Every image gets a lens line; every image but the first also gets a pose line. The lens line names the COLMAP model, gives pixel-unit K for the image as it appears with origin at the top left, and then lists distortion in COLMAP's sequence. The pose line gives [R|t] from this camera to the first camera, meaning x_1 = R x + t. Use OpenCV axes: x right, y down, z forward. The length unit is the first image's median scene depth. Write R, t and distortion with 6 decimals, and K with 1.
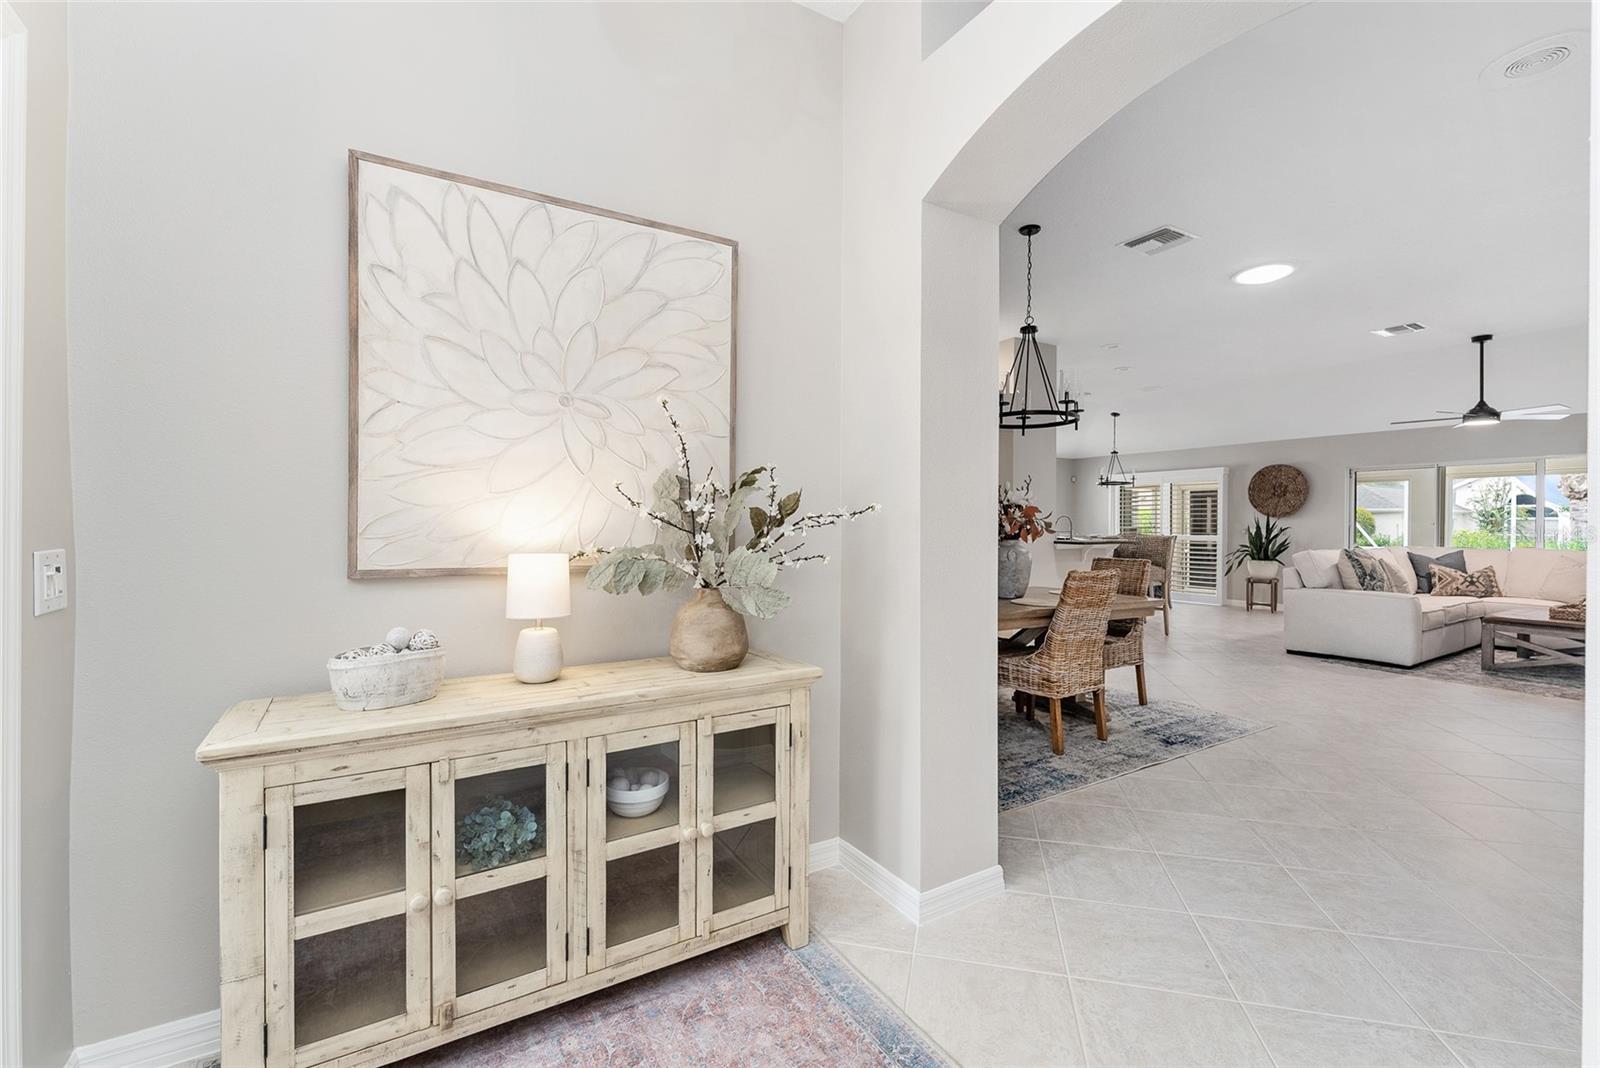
lens RADIAL K [[679.4, 0, 801.6], [0, 679.4, 529.0], [0, 0, 1]] dist [-0.006816, 0.001158]
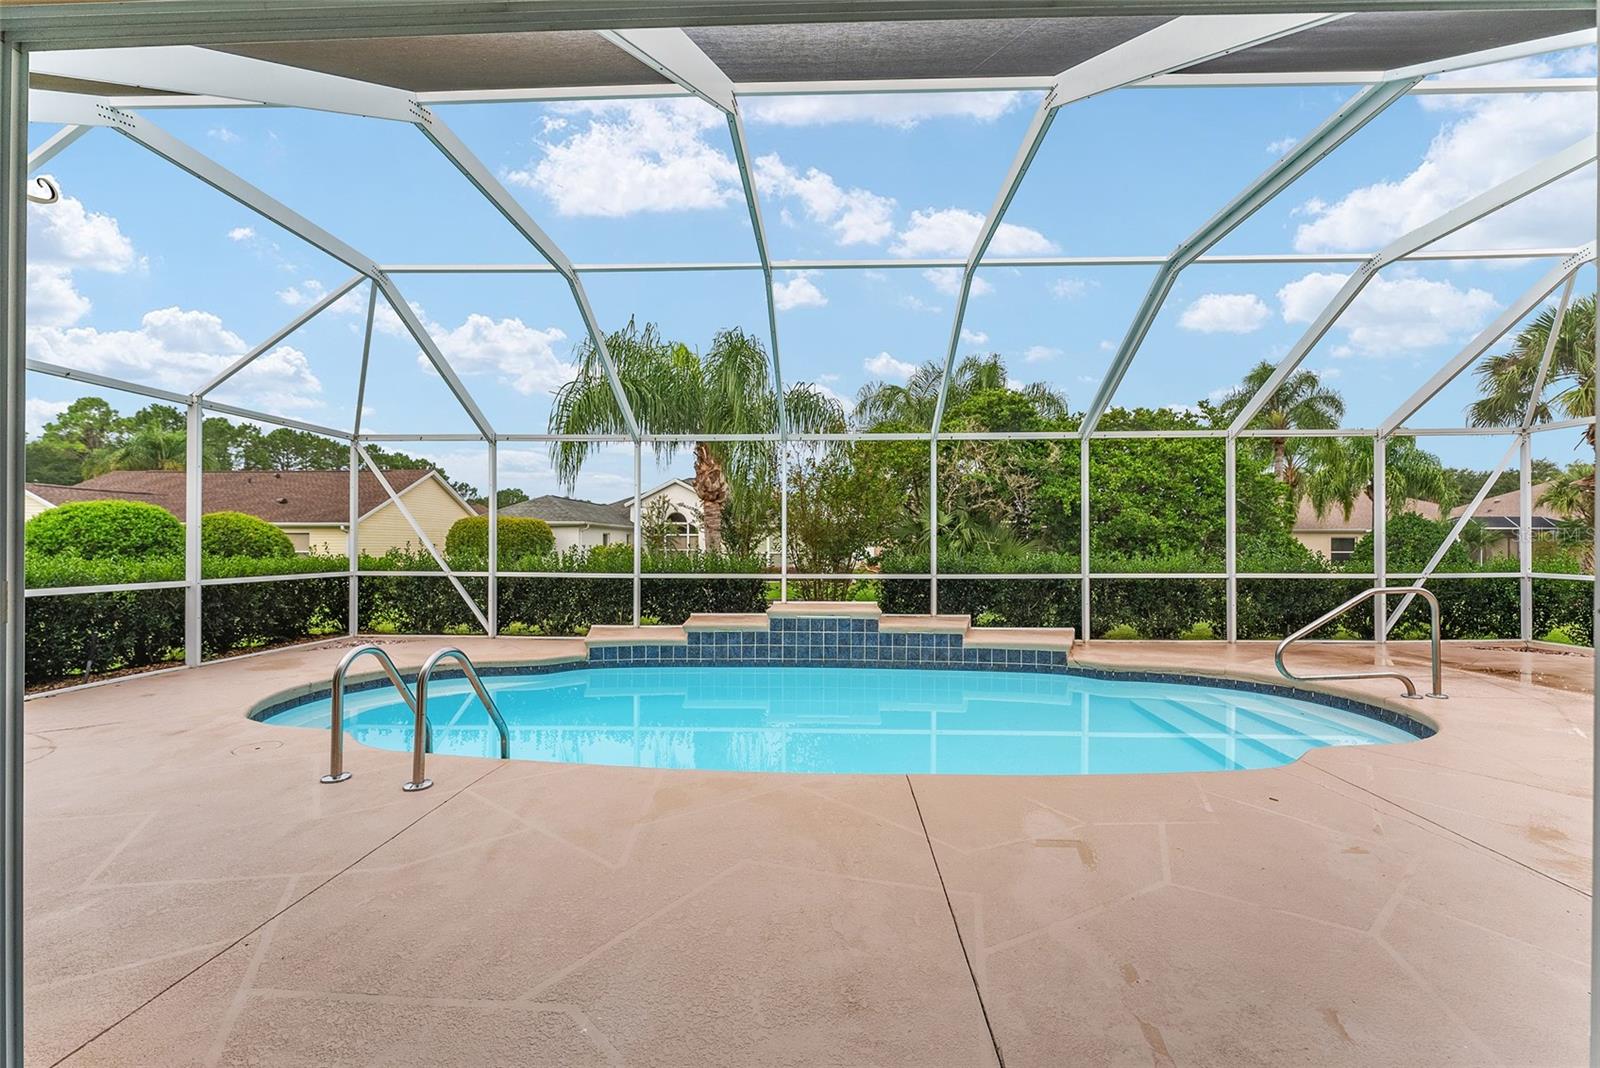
lens RADIAL K [[646.9, 0, 797.9], [0, 646.9, 547.7], [0, 0, 1]] dist [-0.001130, 0.000099]
pose [[0.546084, -0.007141, 0.837700, 1.517703], [0.008240, 0.999961, 0.003153, 0.022637], [-0.837690, 0.005181, 0.546122, 1.333411]]
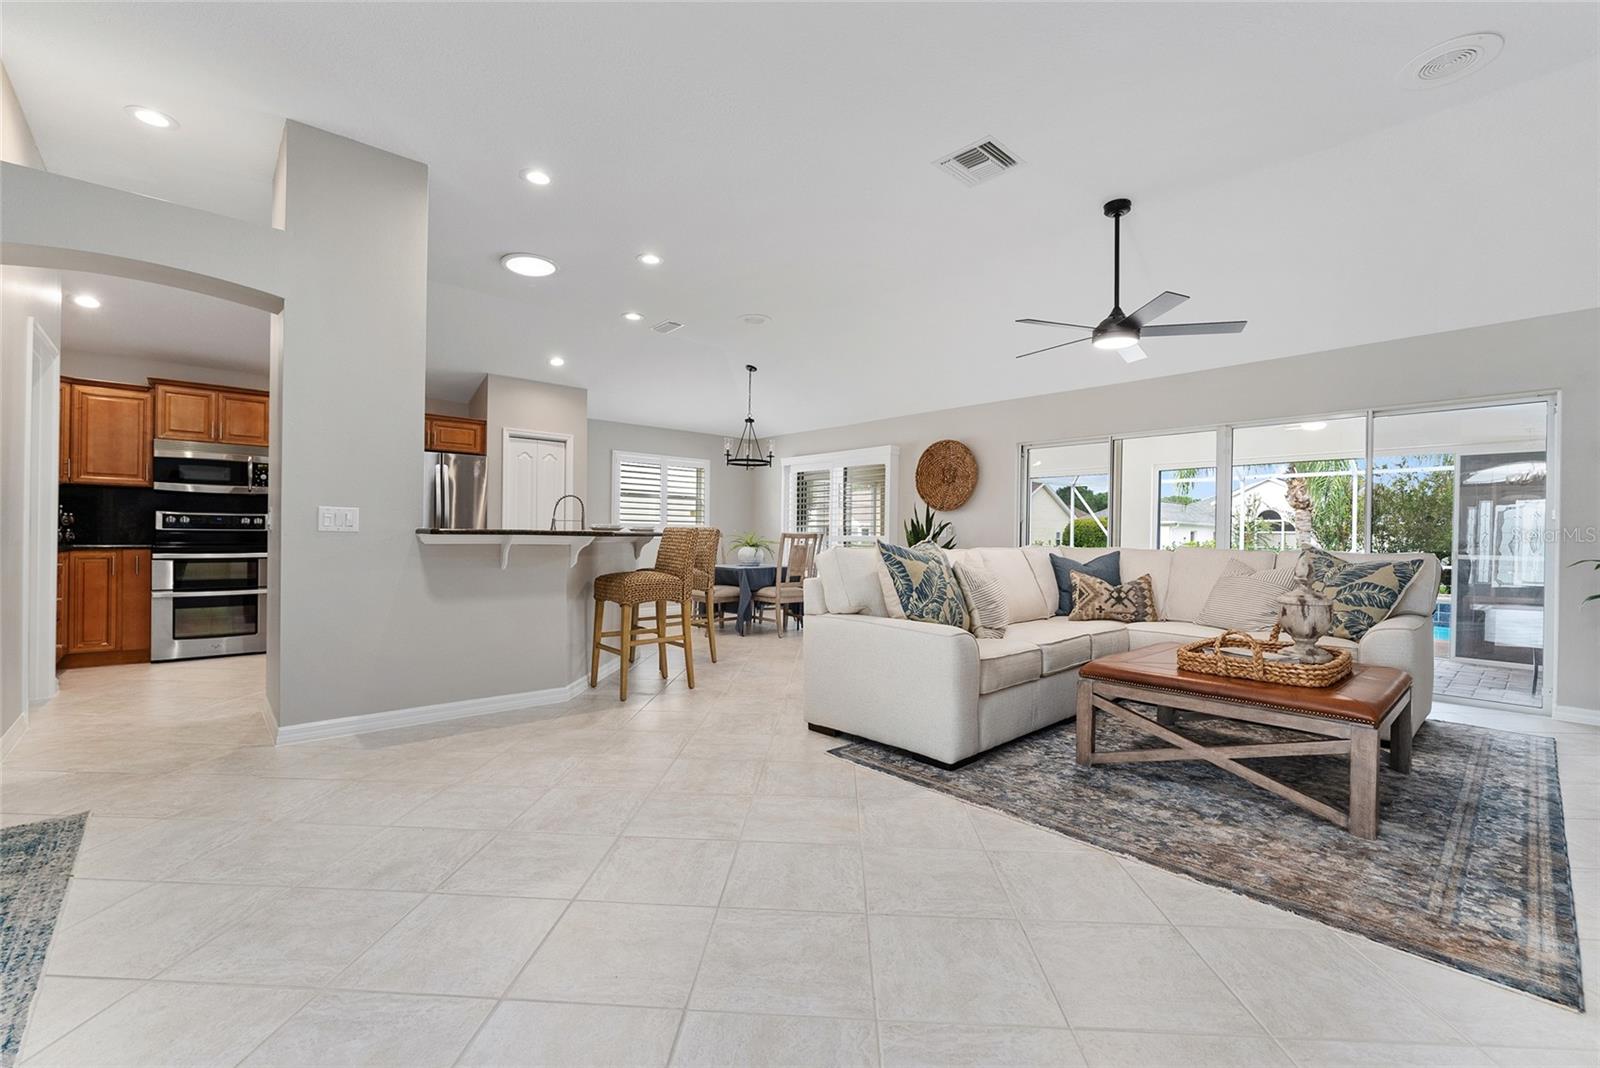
lens RADIAL K [[679.4, 0, 800.9], [0, 679.4, 535.6], [0, 0, 1]] dist [-0.006816, 0.001158]
pose [[0.979594, 0.009660, 0.200756, 0.593625], [-0.008147, 0.999932, -0.008360, 0.026826], [-0.200823, 0.006553, 0.979606, 0.444796]]
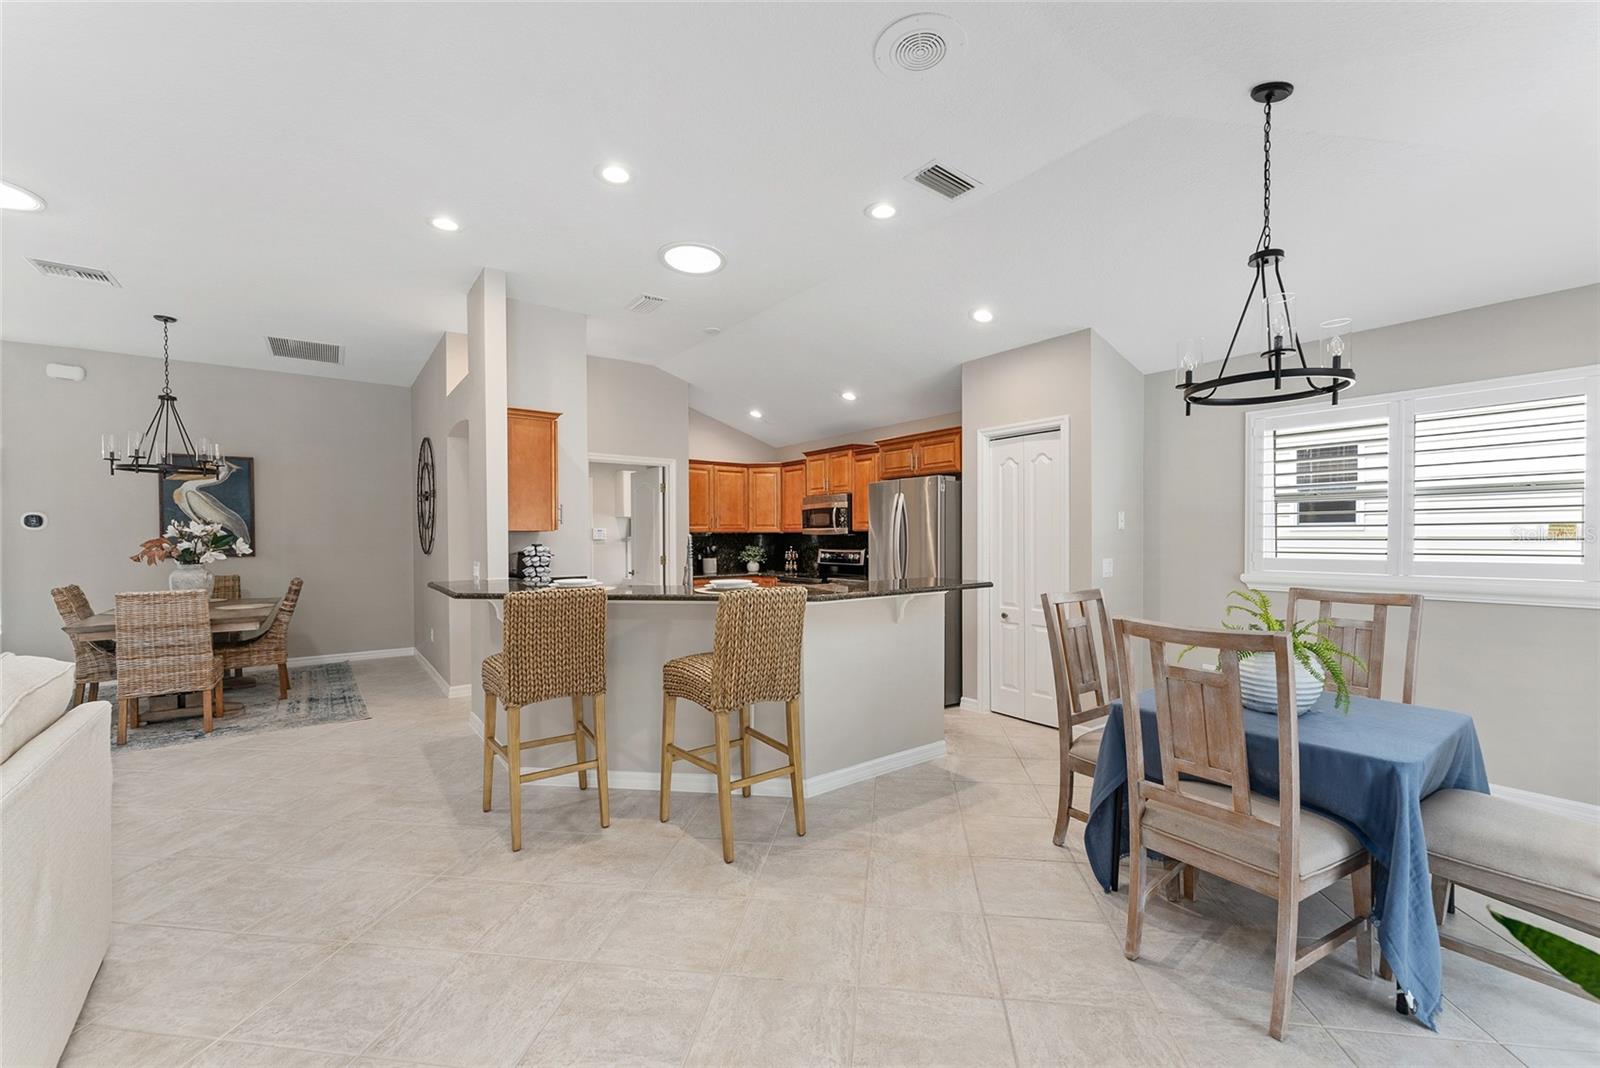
lens RADIAL K [[646.9, 0, 820.0], [0, 646.9, 548.0], [0, 0, 1]] dist [-0.001130, 0.000099]
pose [[0.115495, 0.015595, -0.993186, 1.066990], [-0.002982, 0.999878, 0.015354, -0.023739], [0.993304, 0.001188, 0.115528, 1.316778]]
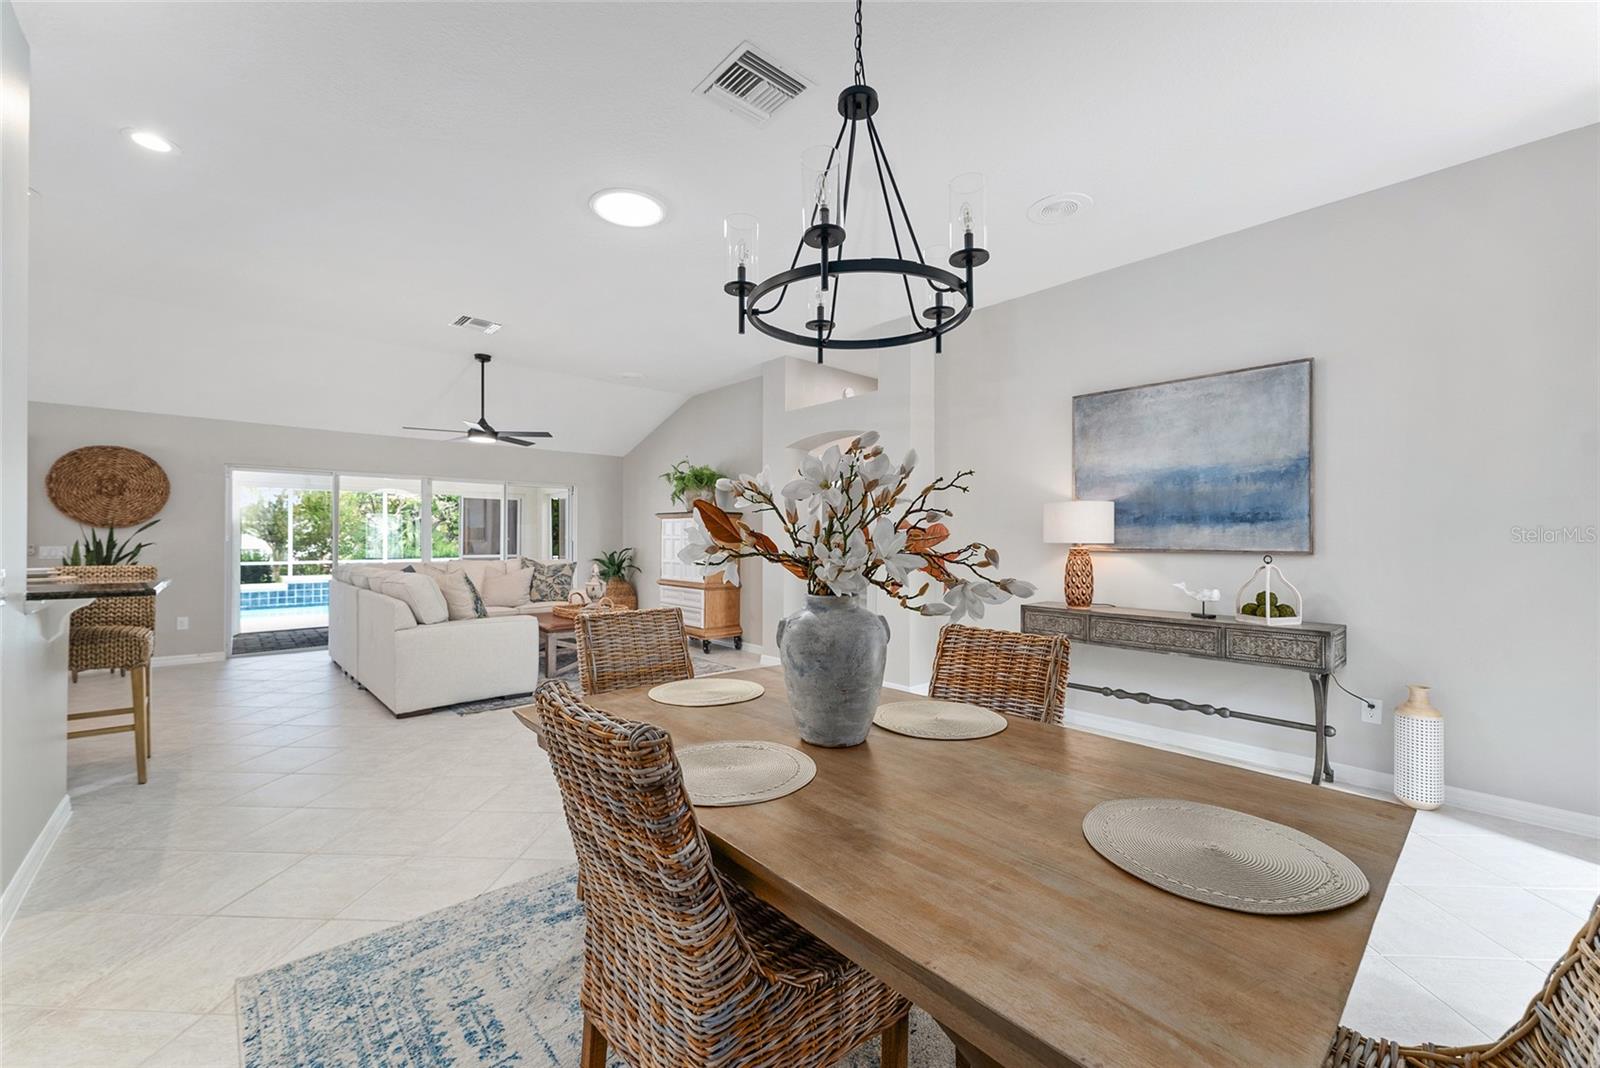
lens RADIAL K [[646.9, 0, 806.0], [0, 646.9, 535.7], [0, 0, 1]] dist [-0.001130, 0.000099]
pose [[-0.199665, -0.002637, 0.979861, -0.048508], [0.004213, 0.999985, 0.003549, -0.013606], [-0.979855, 0.004837, -0.199651, 0.709594]]
